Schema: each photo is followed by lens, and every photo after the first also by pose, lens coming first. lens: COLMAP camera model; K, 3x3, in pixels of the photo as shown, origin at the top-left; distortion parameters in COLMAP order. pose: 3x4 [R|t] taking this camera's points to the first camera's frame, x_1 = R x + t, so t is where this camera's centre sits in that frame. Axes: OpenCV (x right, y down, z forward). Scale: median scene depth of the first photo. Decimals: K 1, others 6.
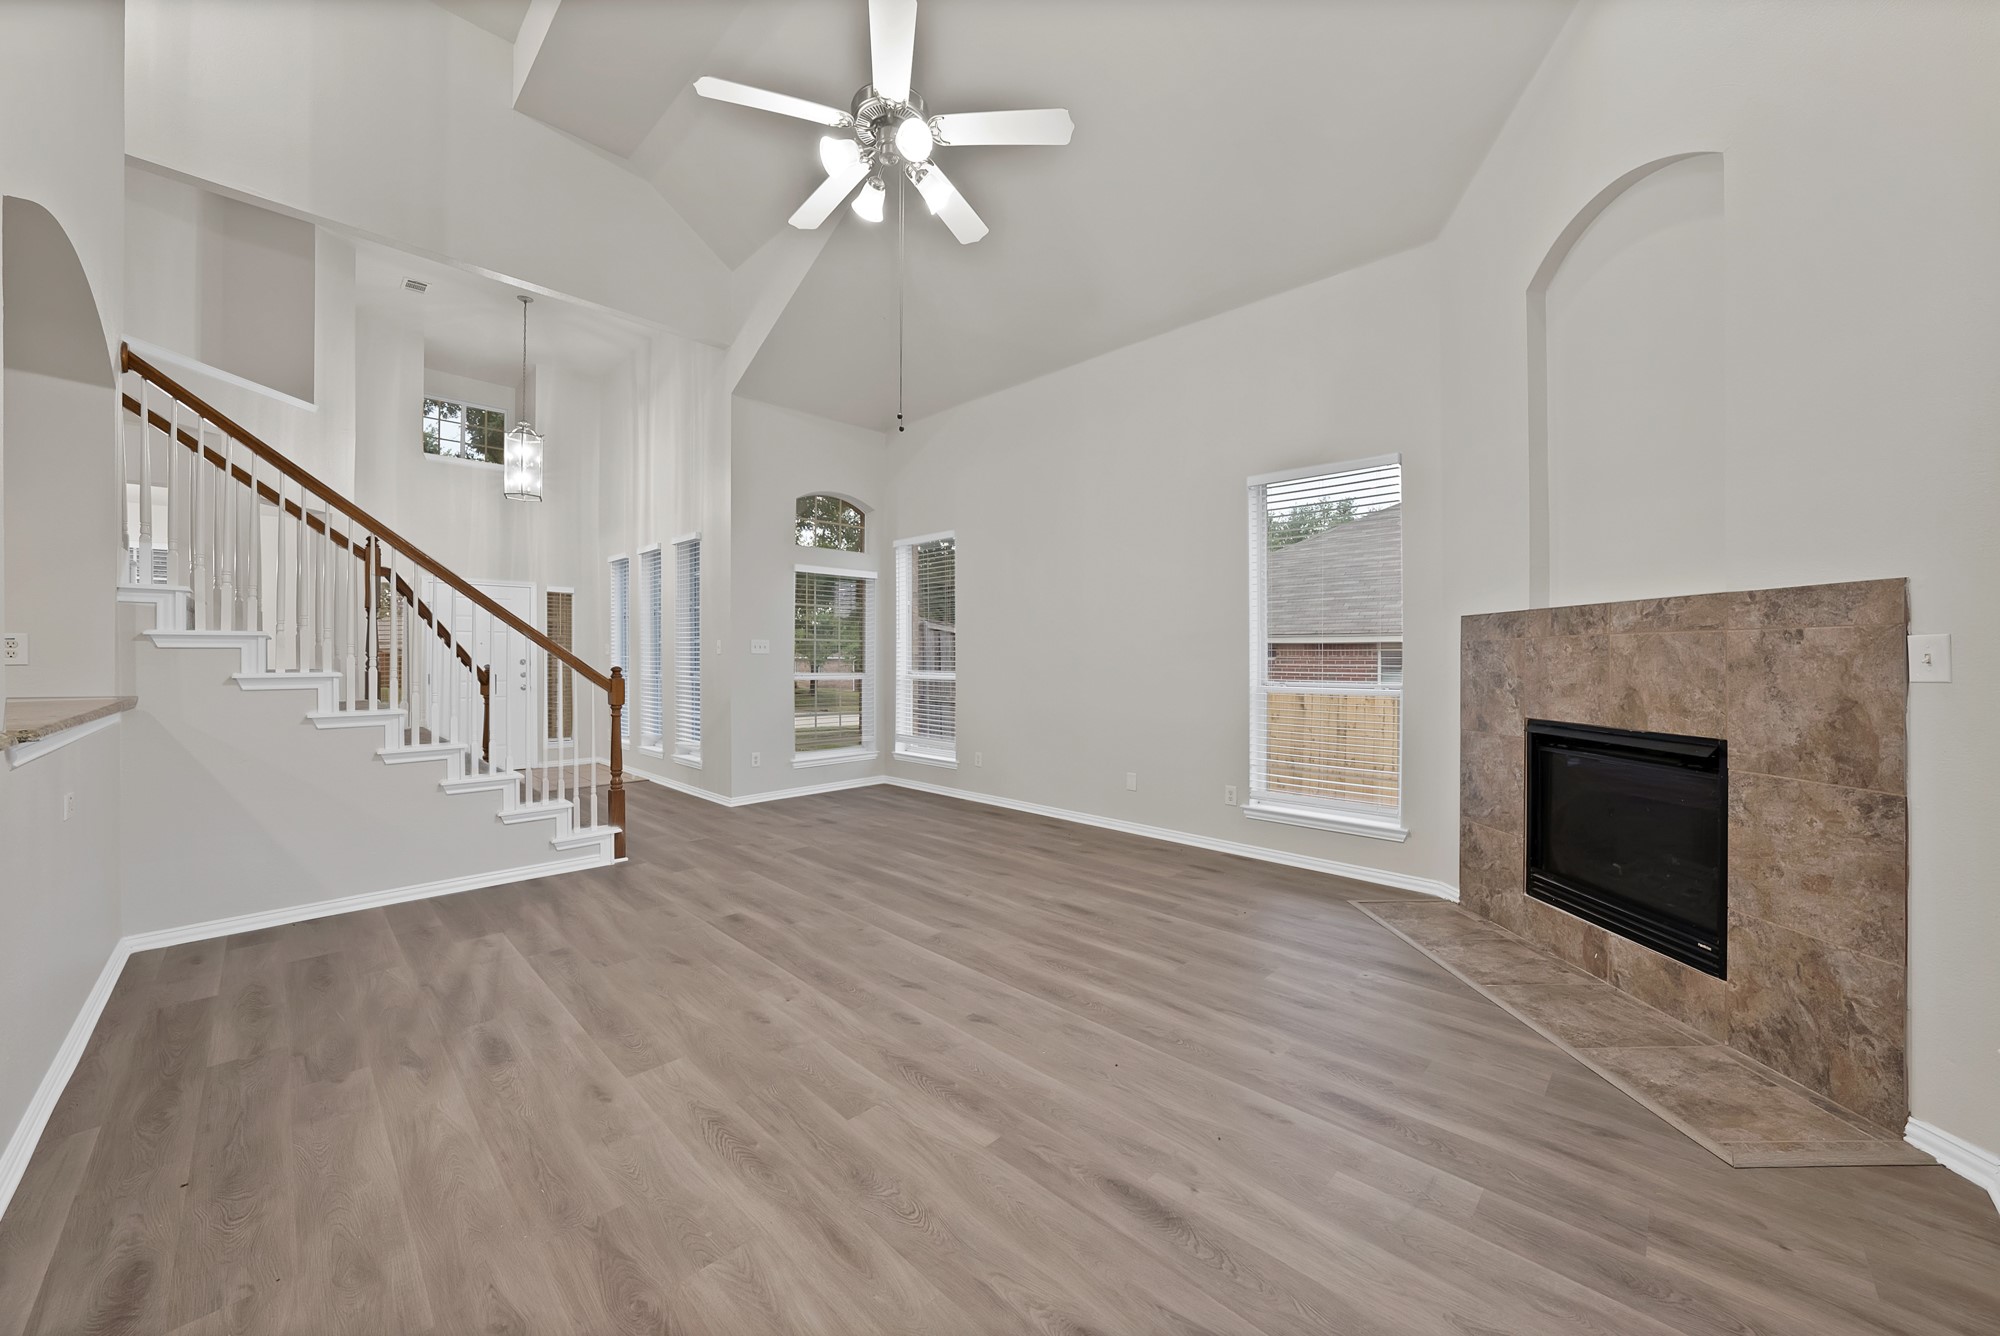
lens RADIAL K [[720.7, 0, 993.0], [0, 720.7, 658.6], [0, 0, 1]] dist [-0.029327, 0.007148]
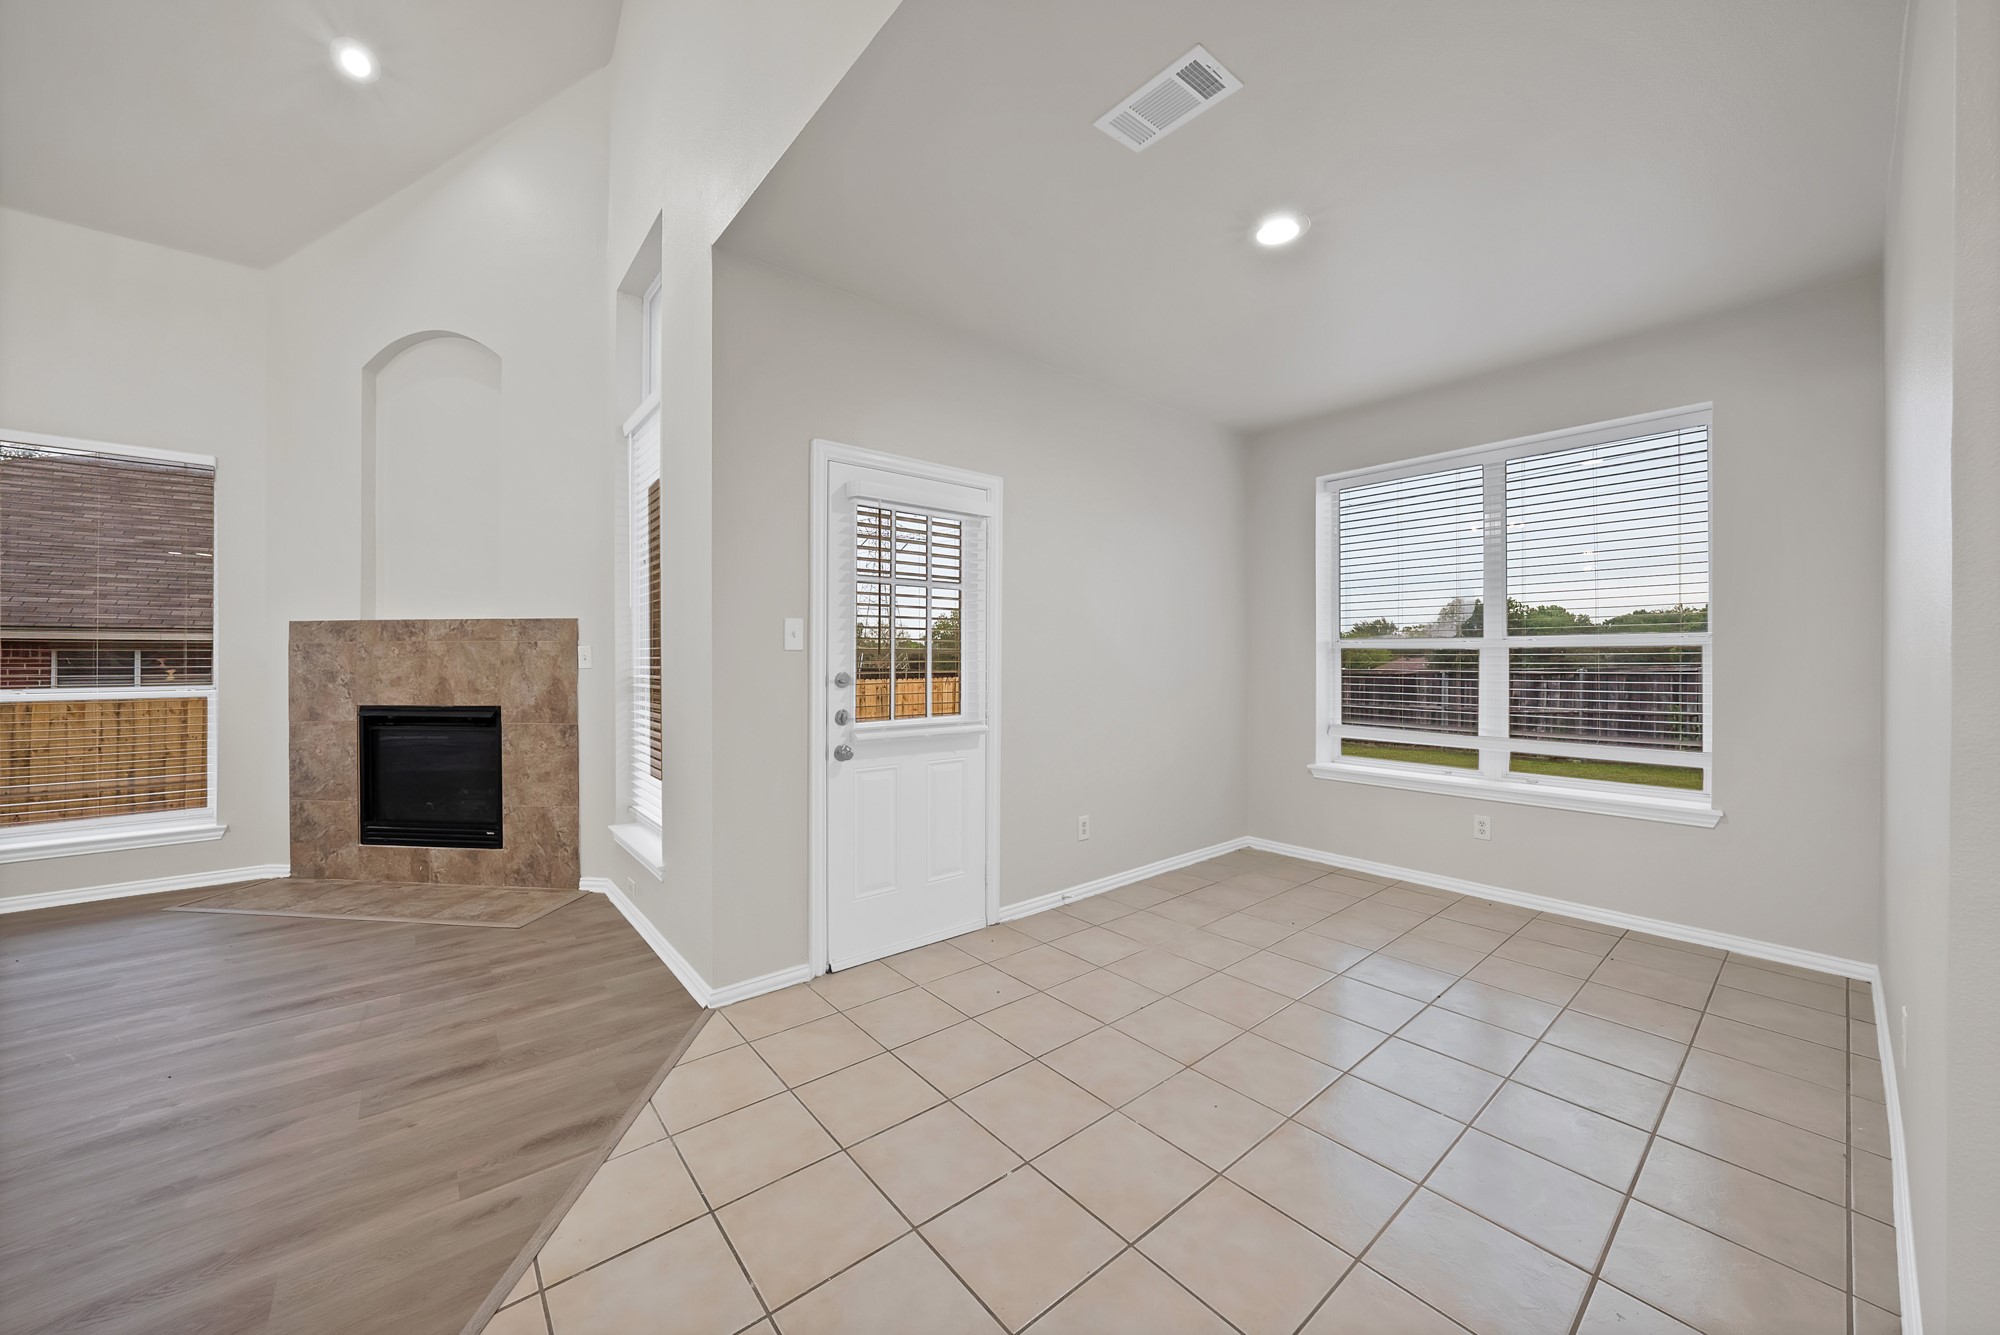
lens RADIAL K [[720.7, 0, 993.0], [0, 720.7, 658.1], [0, 0, 1]] dist [-0.029327, 0.007148]
pose [[0.101977, -0.000409, 0.994787, -0.449216], [0.004351, 0.999991, -0.000034, 0.005066], [-0.994777, 0.004332, 0.101978, -0.293932]]
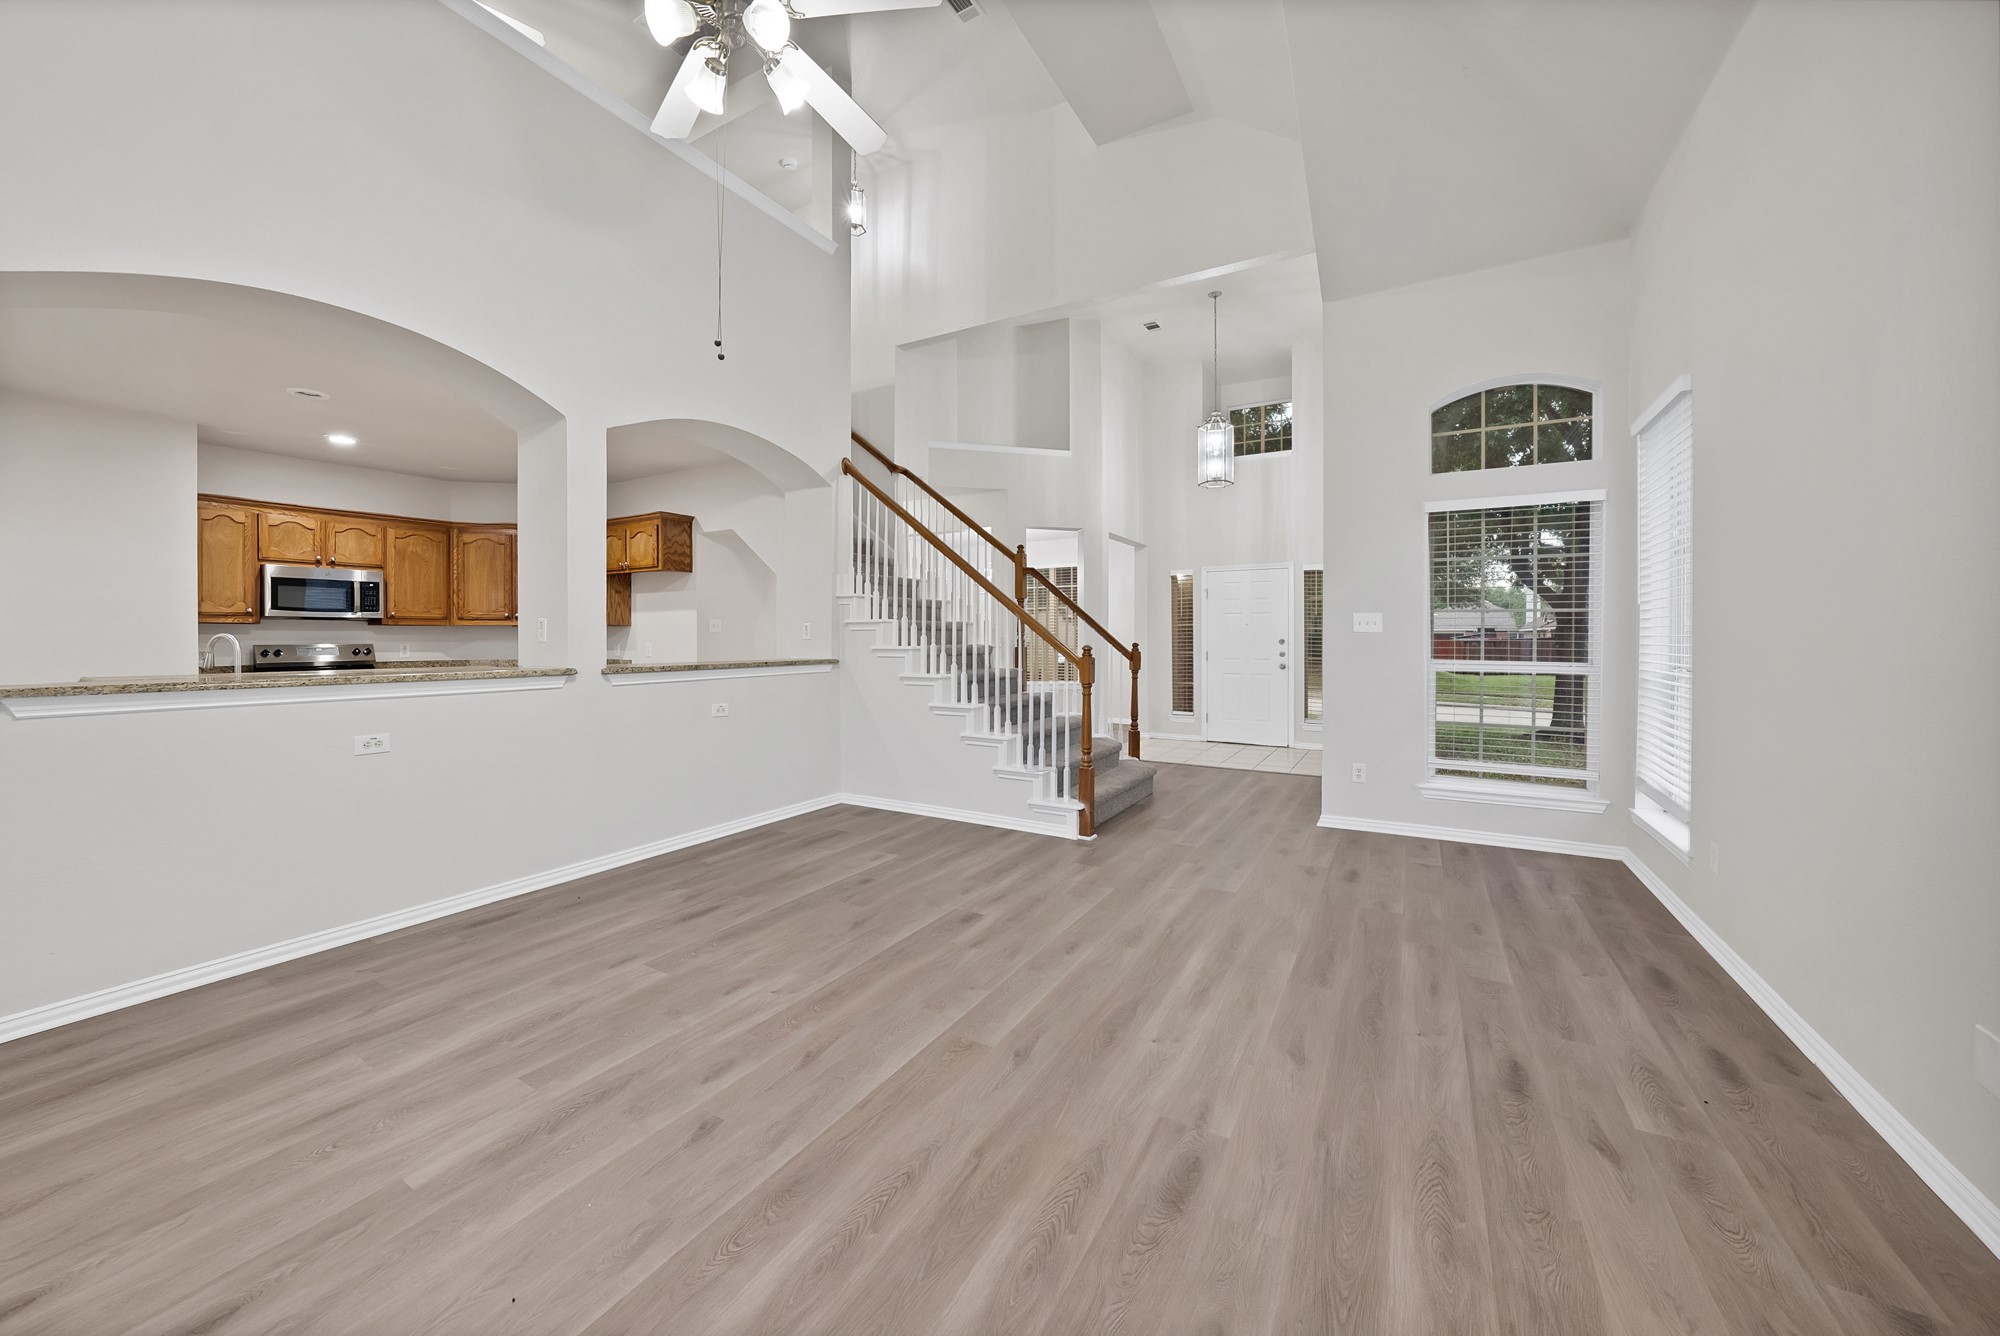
lens RADIAL K [[720.7, 0, 993.0], [0, 720.7, 658.6], [0, 0, 1]] dist [-0.029327, 0.007148]
pose [[0.247046, 0.029260, -0.968562, 0.685563], [-0.003421, 0.999564, 0.029324, 0.000149], [0.968998, -0.003931, 0.247039, 1.020952]]
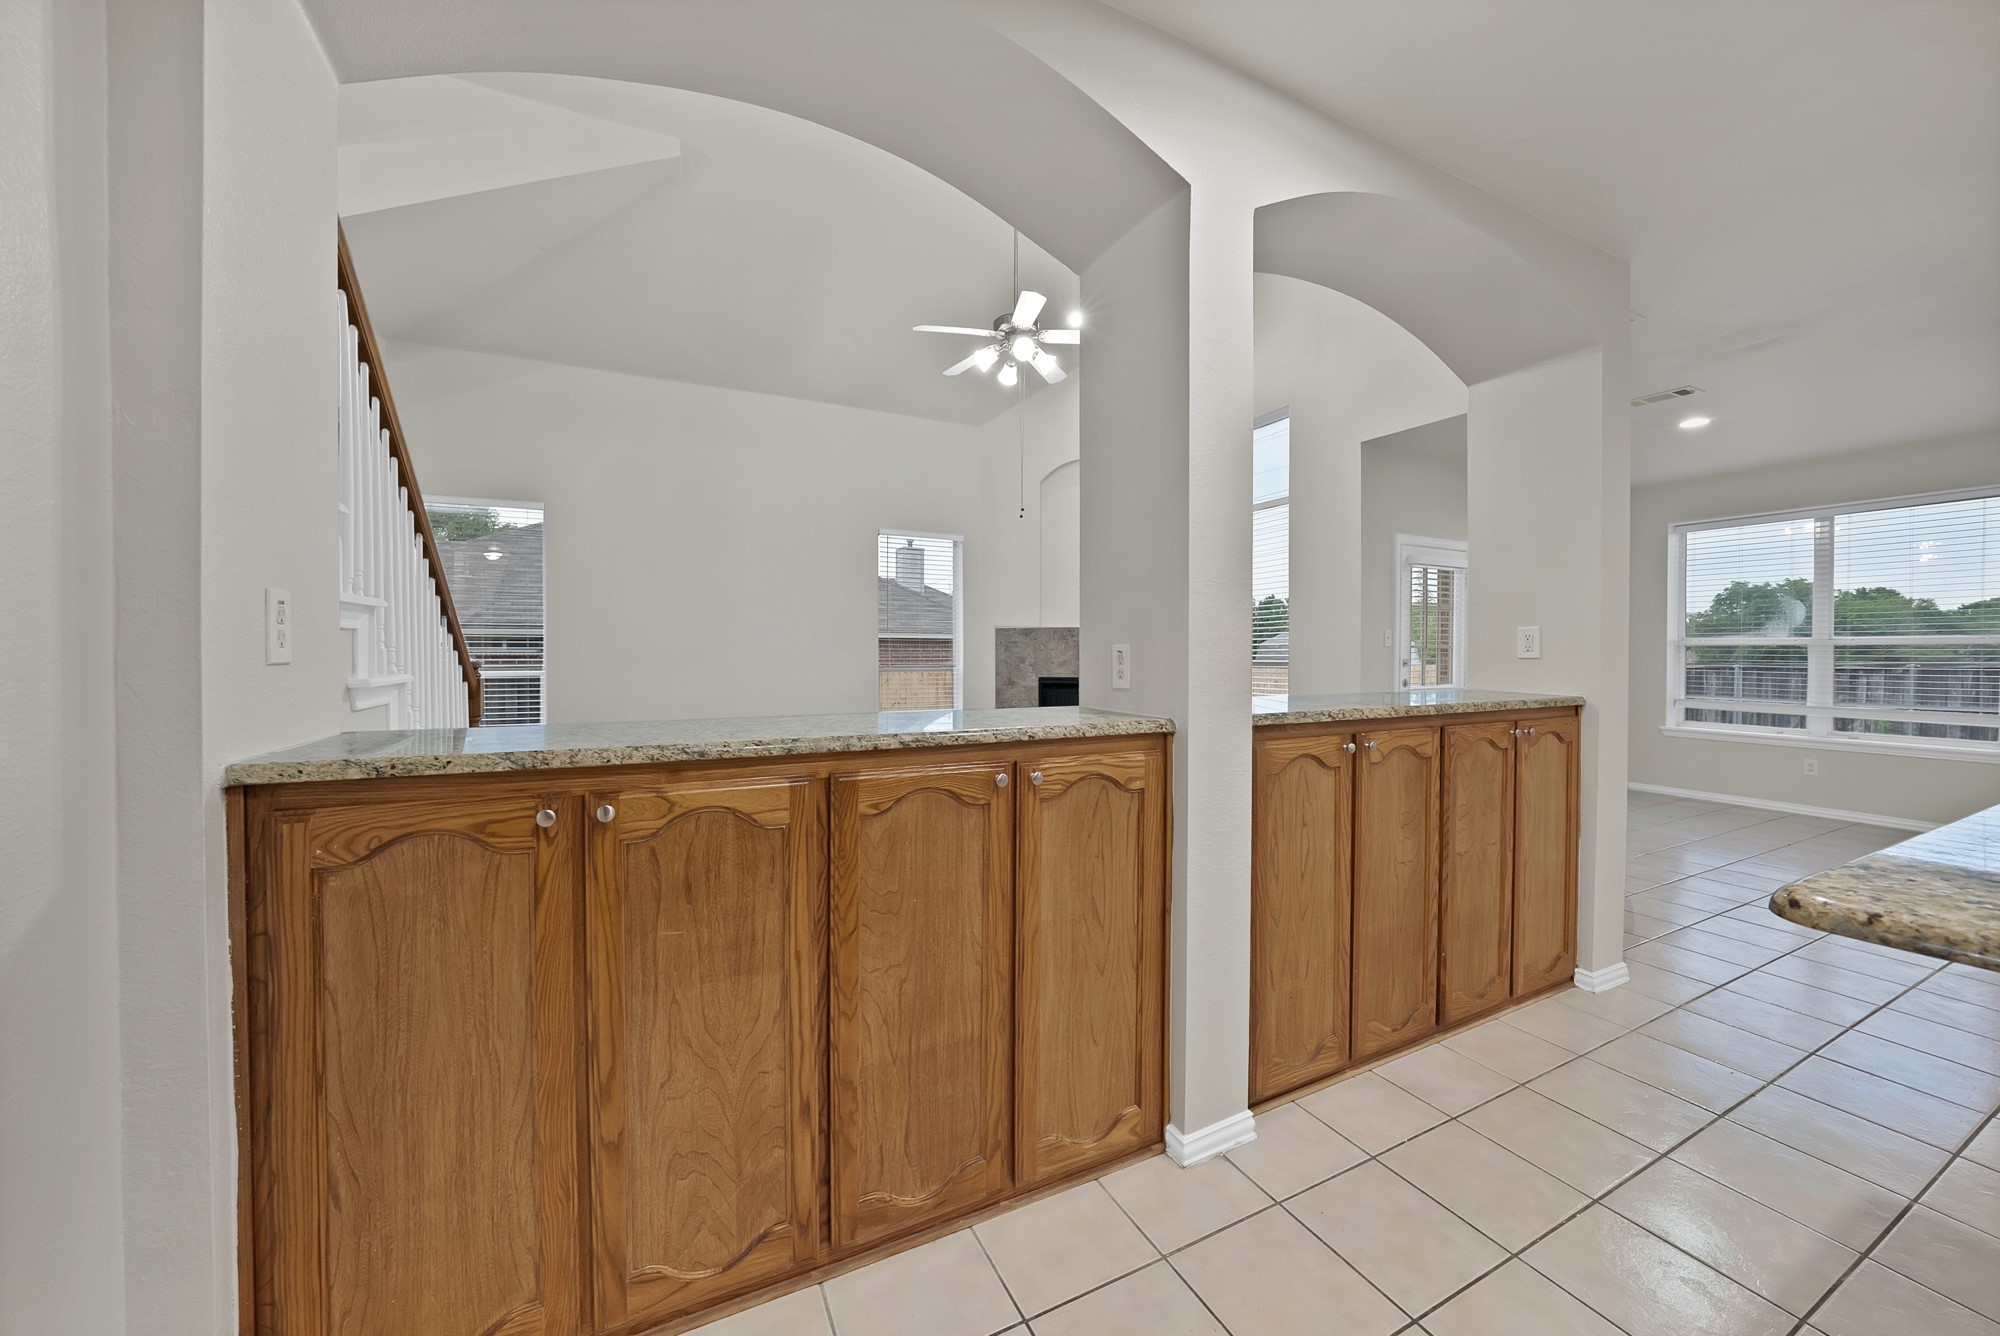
lens RADIAL K [[720.7, 0, 993.0], [0, 720.7, 658.6], [0, 0, 1]] dist [-0.029327, 0.007148]
pose [[0.329437, -0.012355, 0.944097, -1.649116], [0.001864, 0.999921, 0.012435, -0.001474], [-0.944176, -0.002337, 0.329434, 0.458057]]
